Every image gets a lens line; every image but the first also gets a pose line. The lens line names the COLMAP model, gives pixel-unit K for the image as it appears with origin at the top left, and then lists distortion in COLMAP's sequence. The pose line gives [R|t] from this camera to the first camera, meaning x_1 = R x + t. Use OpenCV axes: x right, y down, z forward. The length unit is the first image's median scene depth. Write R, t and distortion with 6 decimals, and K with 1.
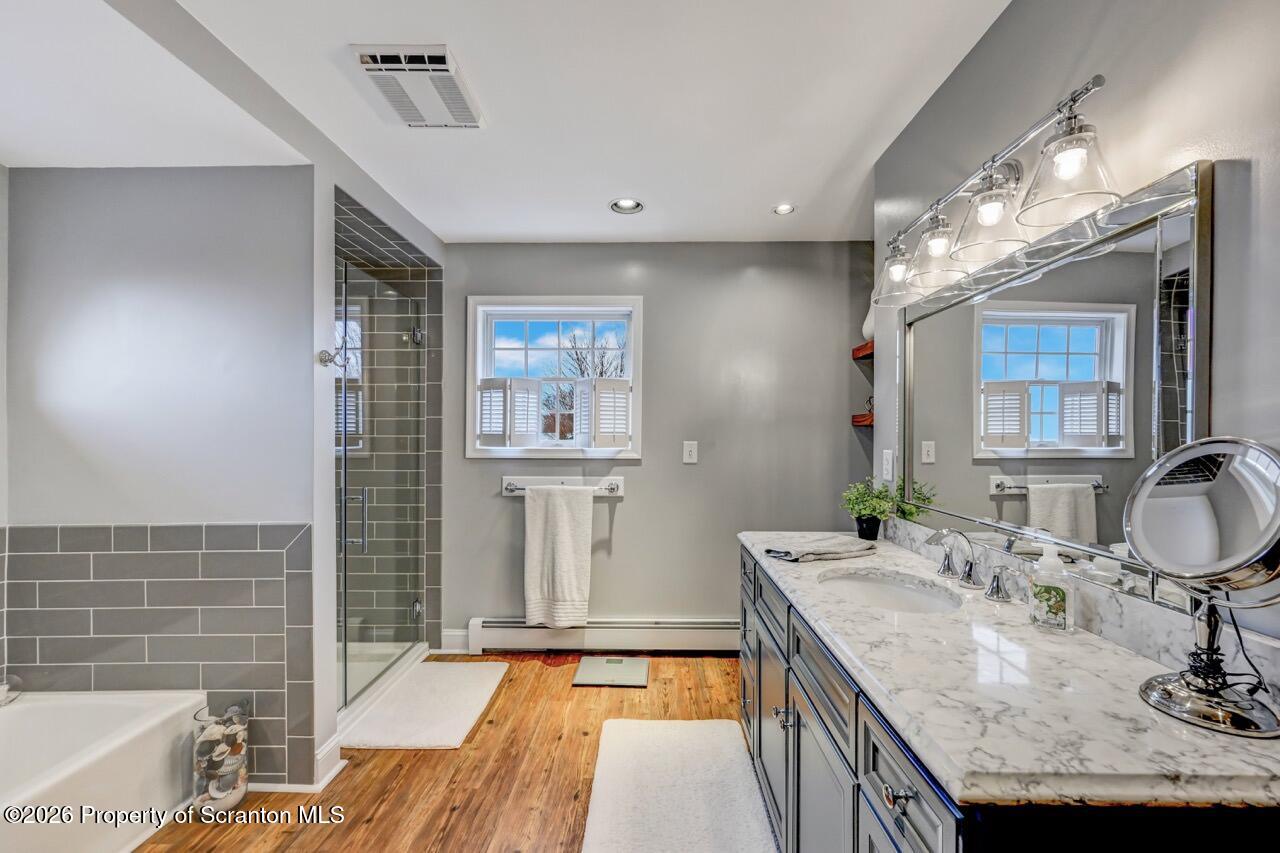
lens RADIAL K [[514.4, 0, 652.9], [0, 514.4, 433.8], [0, 0, 1]] dist [-0.002398, 0.000051]
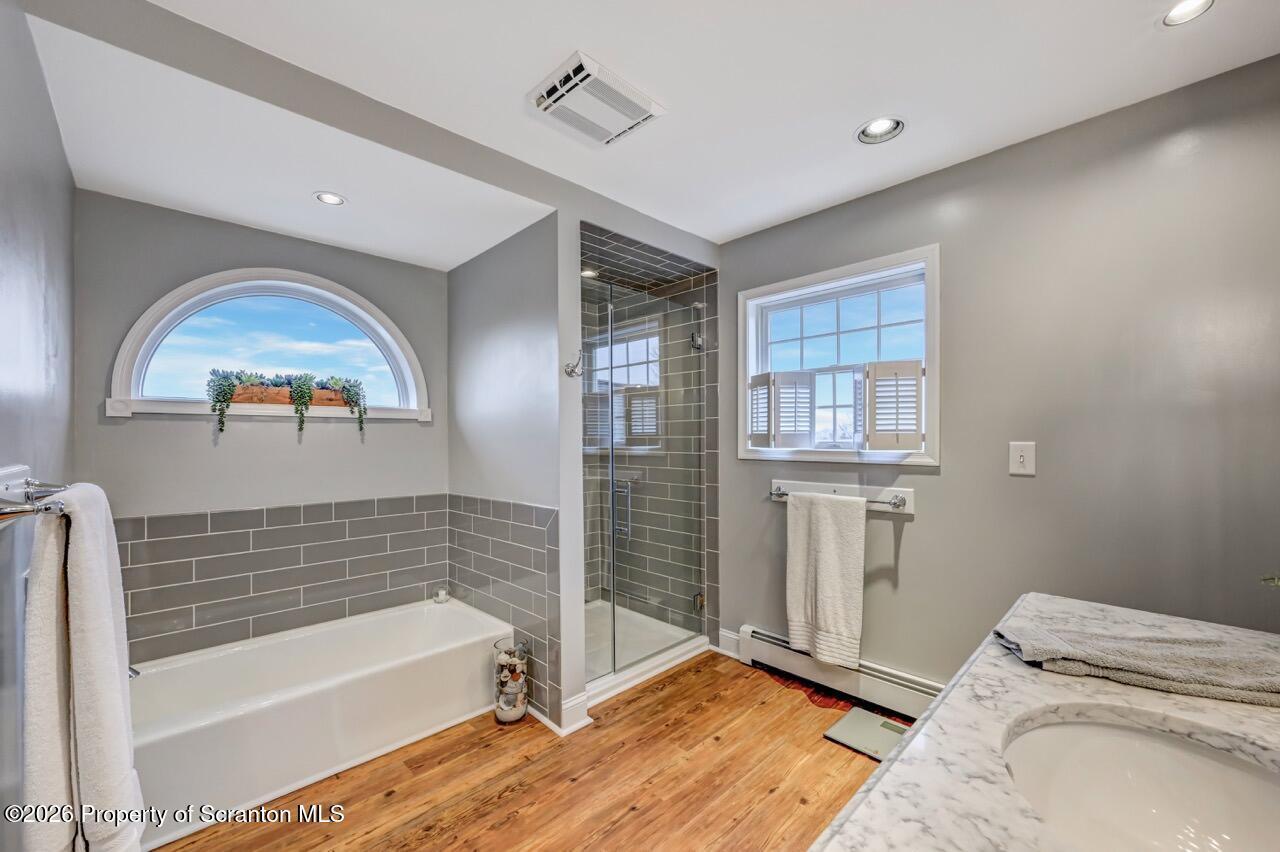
lens RADIAL K [[510.6, 0, 647.4], [0, 510.6, 434.9], [0, 0, 1]] dist [-0.002591, -0.000094]
pose [[0.701296, -0.008869, -0.712815, 0.214236], [0.006328, 0.999961, -0.006216, 0.007048], [0.712842, -0.000151, 0.701324, 0.202806]]
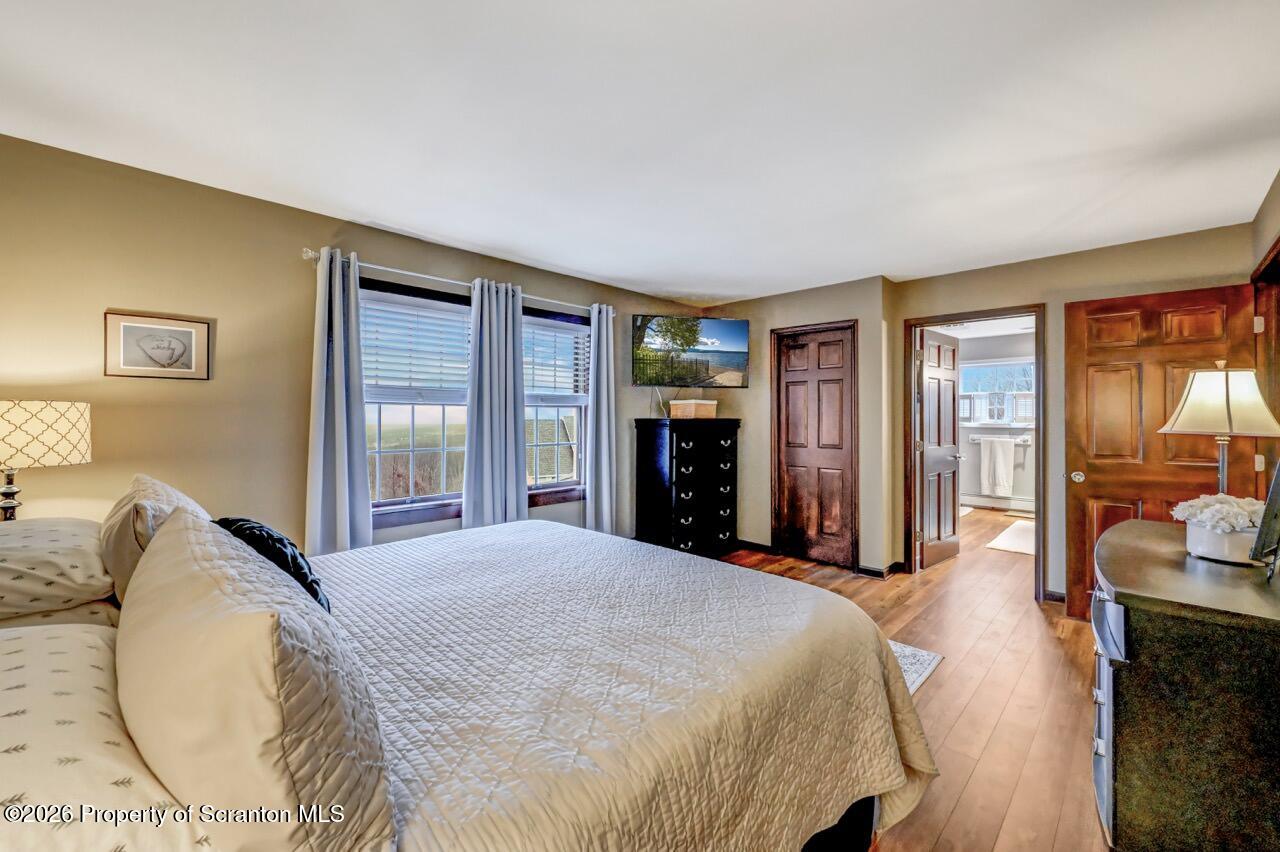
lens RADIAL K [[510.6, 0, 628.4], [0, 510.6, 420.9], [0, 0, 1]] dist [-0.002591, -0.000094]
pose [[0.698226, -0.004686, -0.715862, 0.324118], [0.005169, 0.999986, -0.001503, 0.011922], [0.715858, -0.002651, 0.698240, -1.915393]]
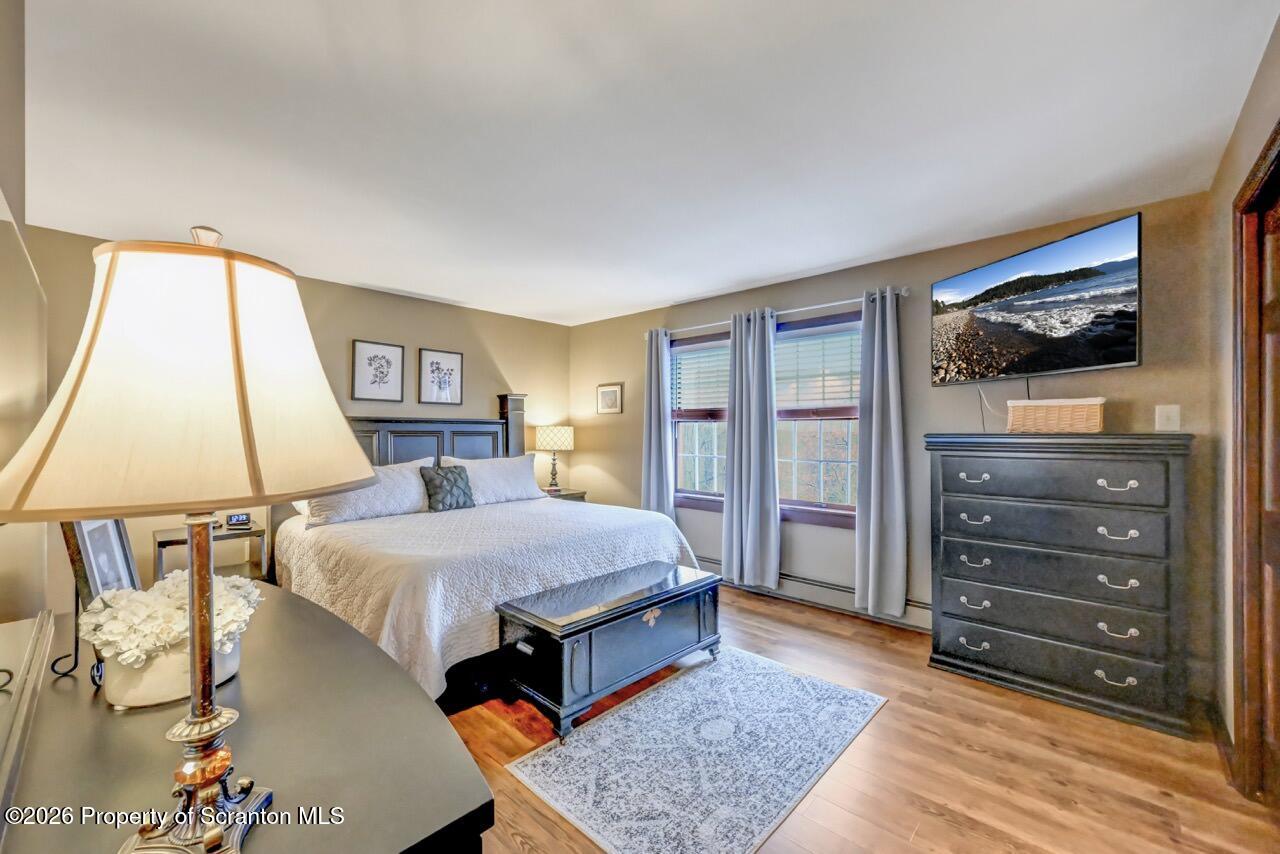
lens RADIAL K [[514.4, 0, 642.9], [0, 514.4, 430.6], [0, 0, 1]] dist [-0.002398, 0.000051]
pose [[-0.682324, -0.003026, -0.731044, 0.440105], [-0.001518, 0.999995, -0.002722, 0.001361], [0.731048, -0.000747, -0.682325, -0.504373]]
